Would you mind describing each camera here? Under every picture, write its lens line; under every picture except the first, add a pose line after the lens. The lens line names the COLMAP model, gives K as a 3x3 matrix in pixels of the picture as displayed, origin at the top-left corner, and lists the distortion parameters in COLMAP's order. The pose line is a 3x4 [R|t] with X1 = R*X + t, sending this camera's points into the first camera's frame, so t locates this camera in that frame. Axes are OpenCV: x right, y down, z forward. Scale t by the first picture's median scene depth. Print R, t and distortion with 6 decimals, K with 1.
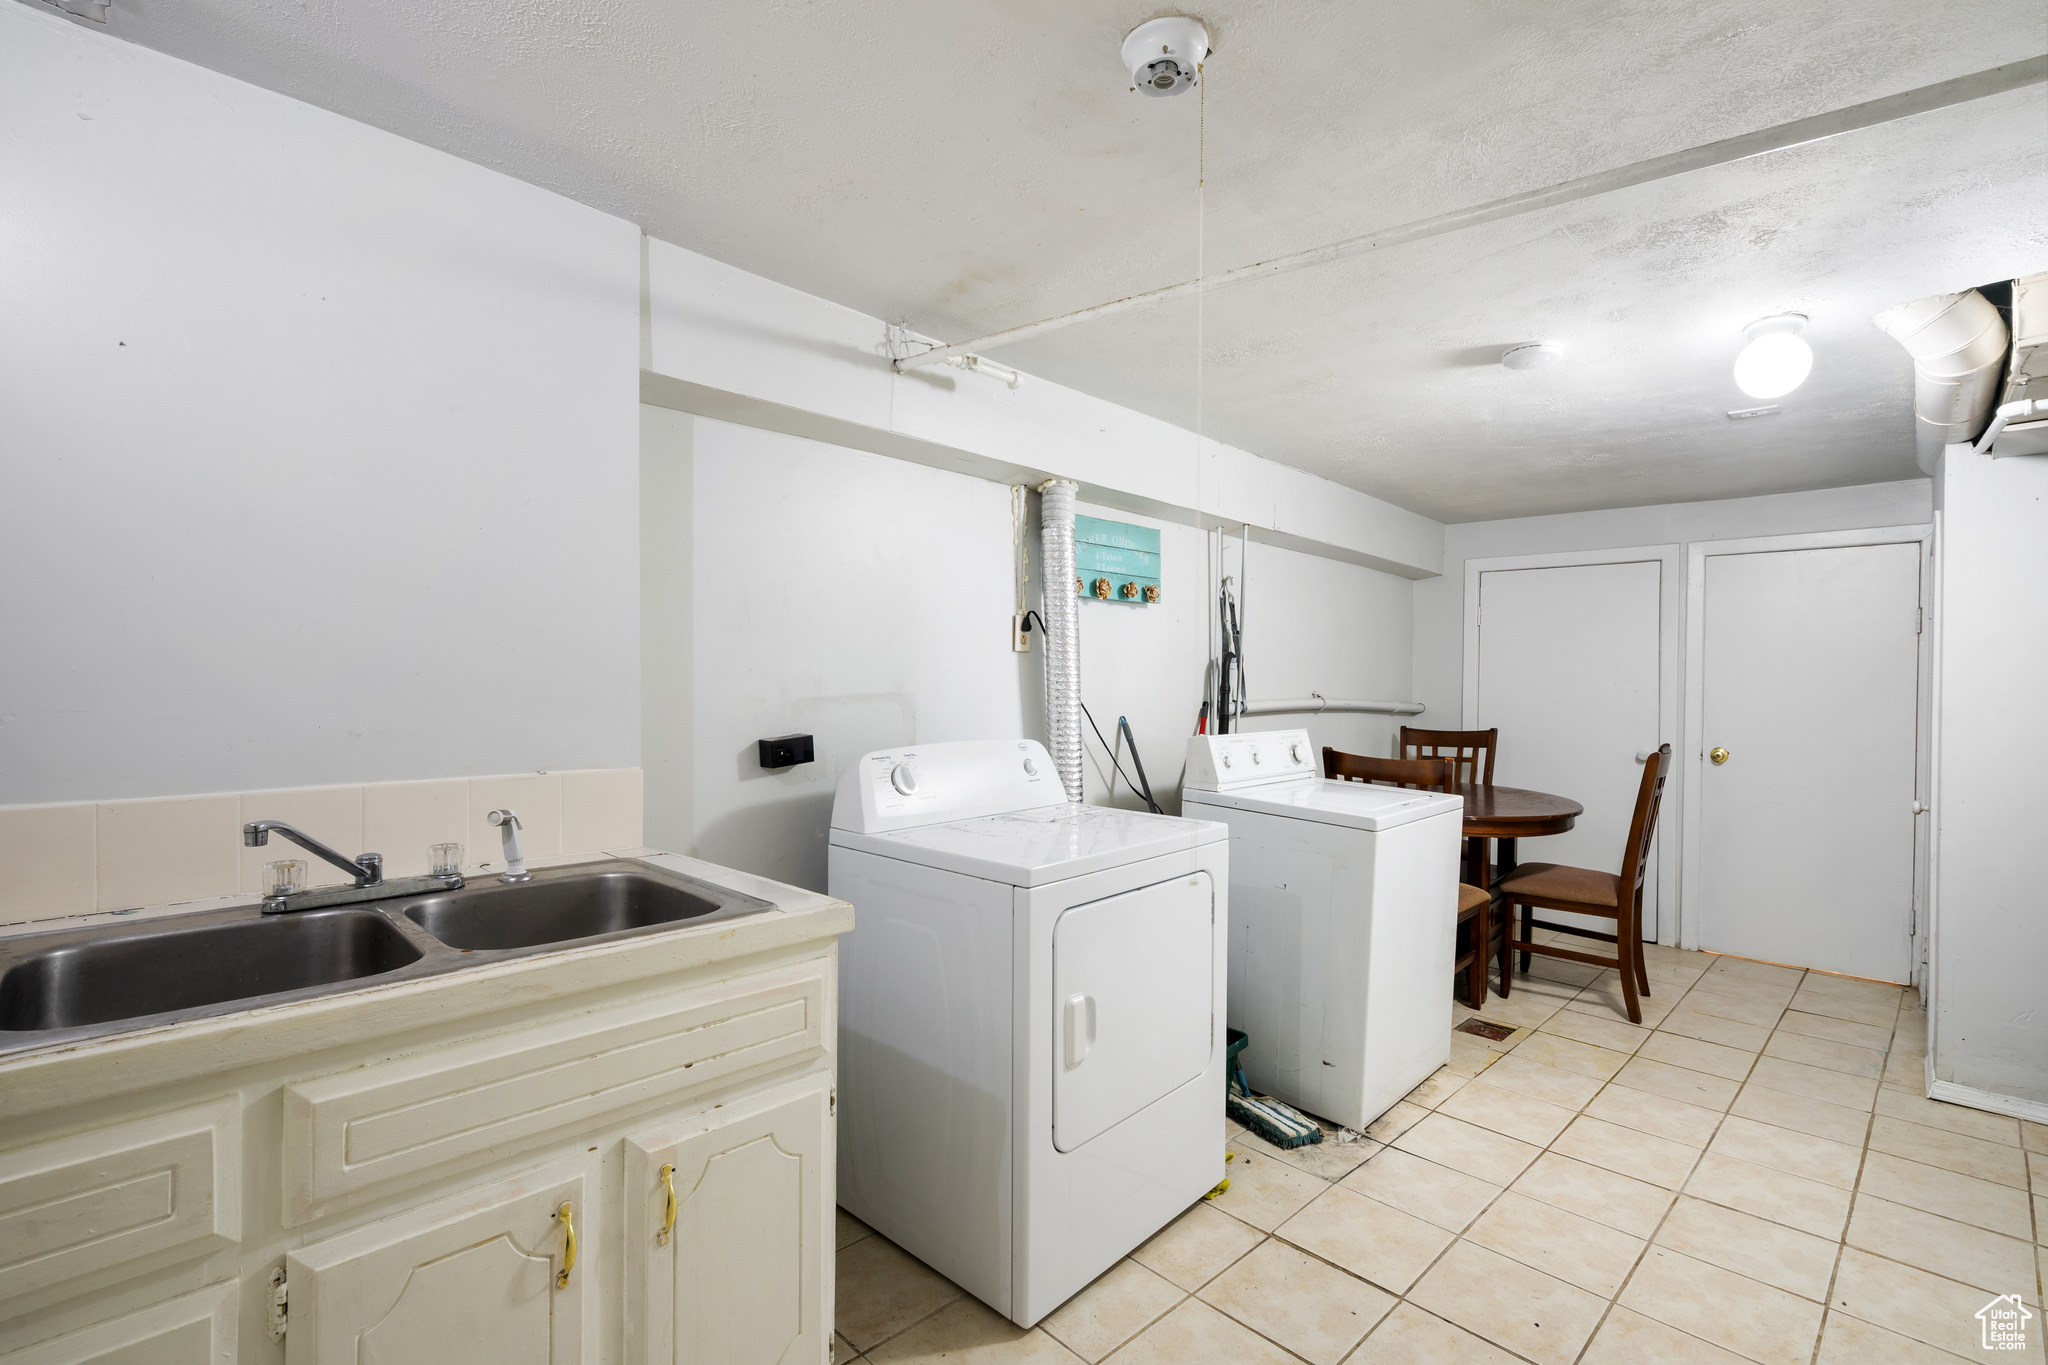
lens RADIAL K [[923.4, 0, 1024.0], [0, 923.4, 682.5], [0, 0, 1]] dist [0.000058, 0.000217]
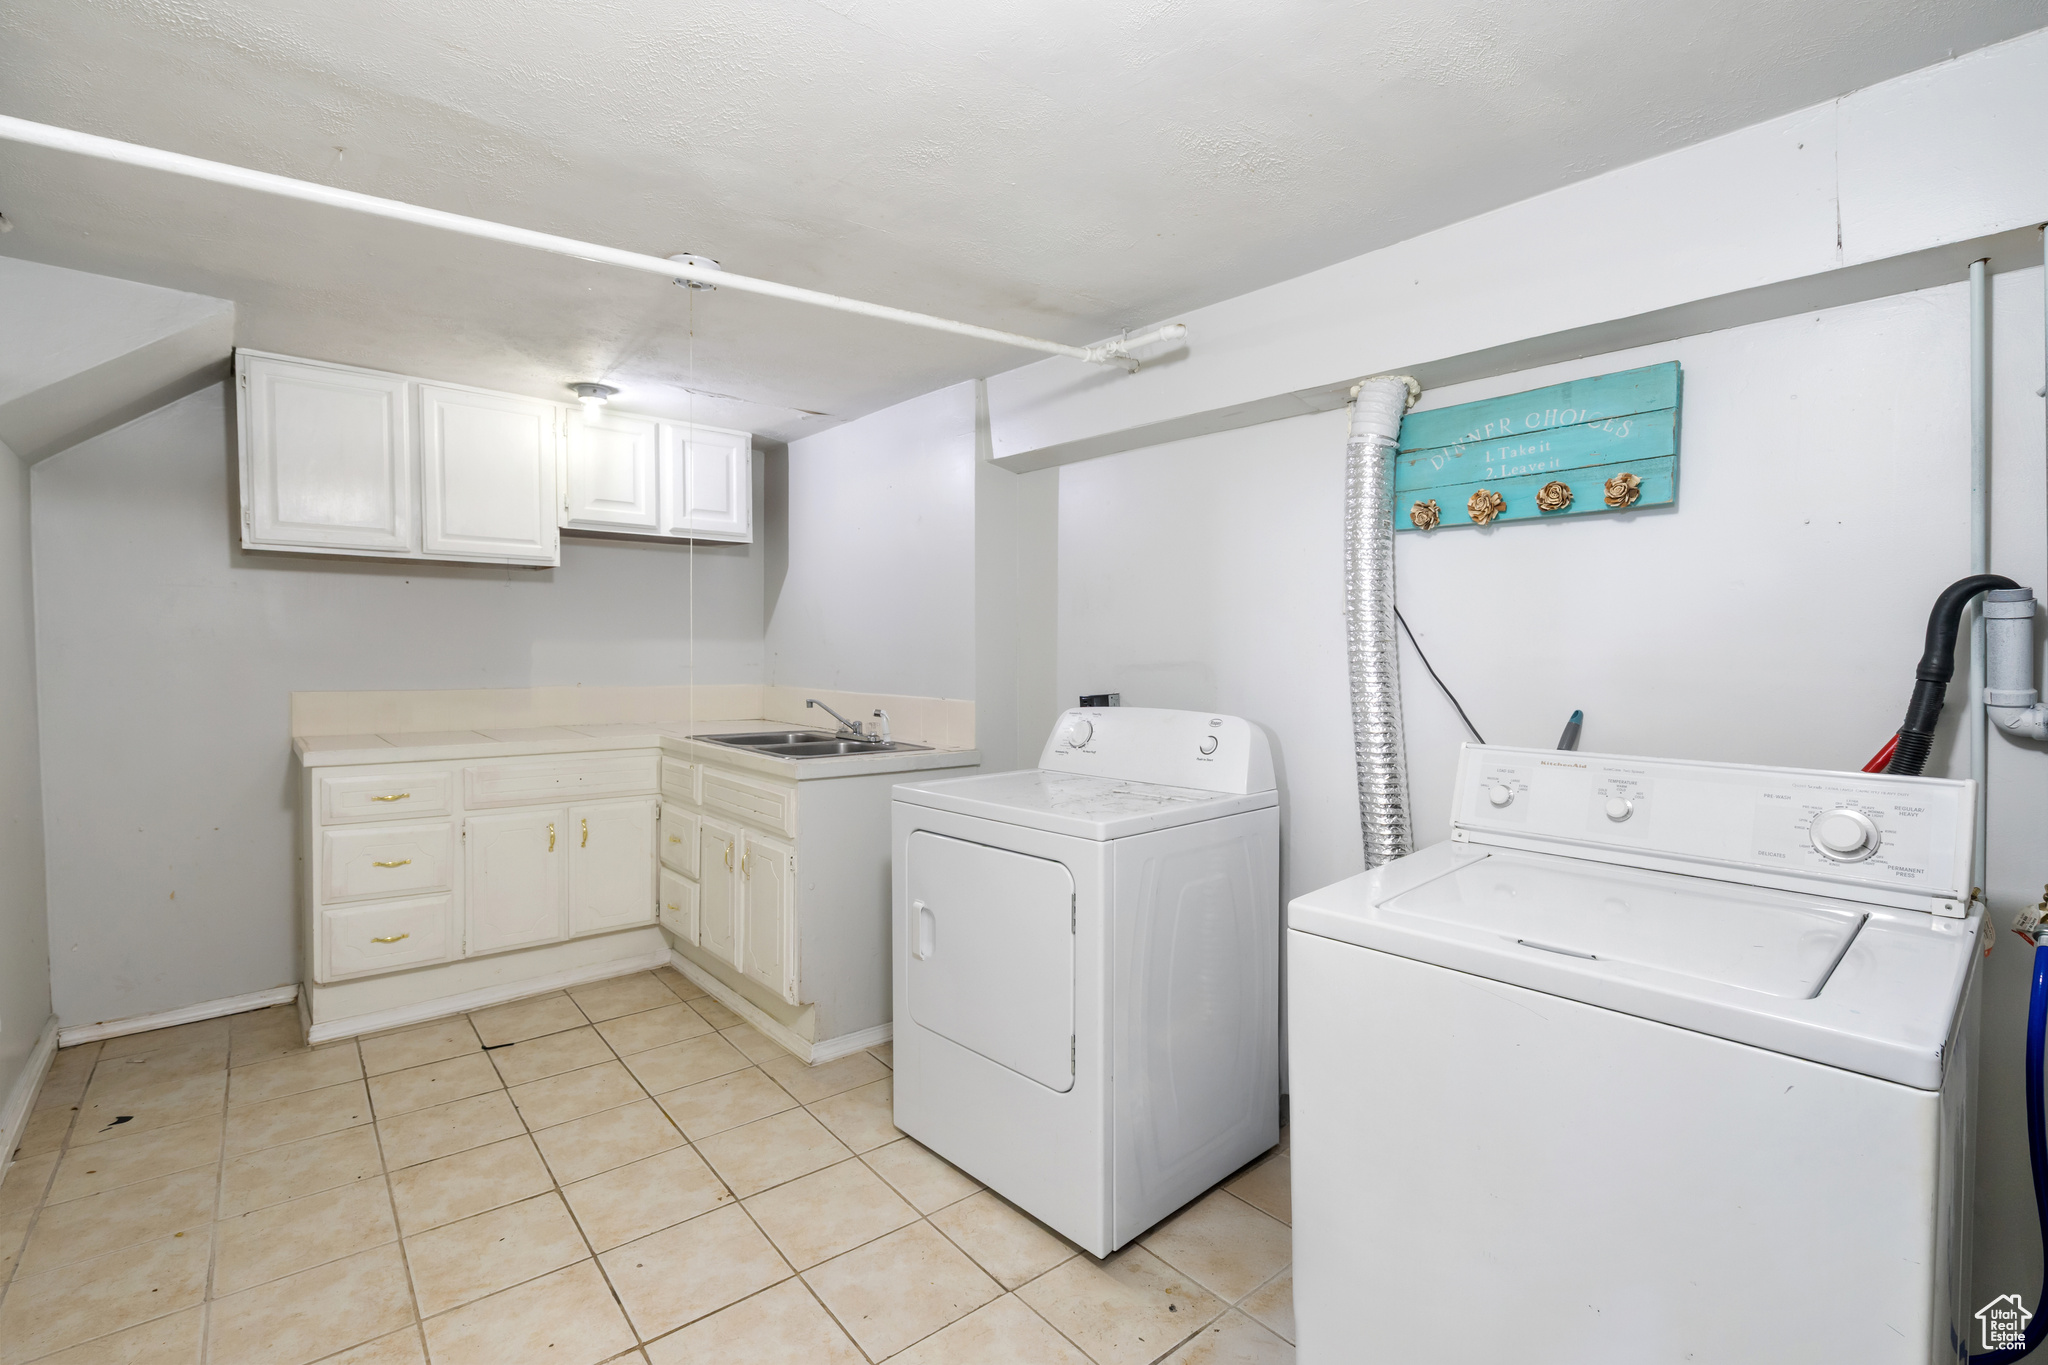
lens RADIAL K [[937.3, 0, 1024.0], [0, 937.3, 682.5], [0, 0, 1]] dist [-0.000484, -0.000115]
pose [[-0.084479, 0.022603, -0.996169, 0.944305], [-0.014225, 0.999613, 0.023888, 0.011262], [0.996324, 0.016188, -0.084125, 0.910195]]
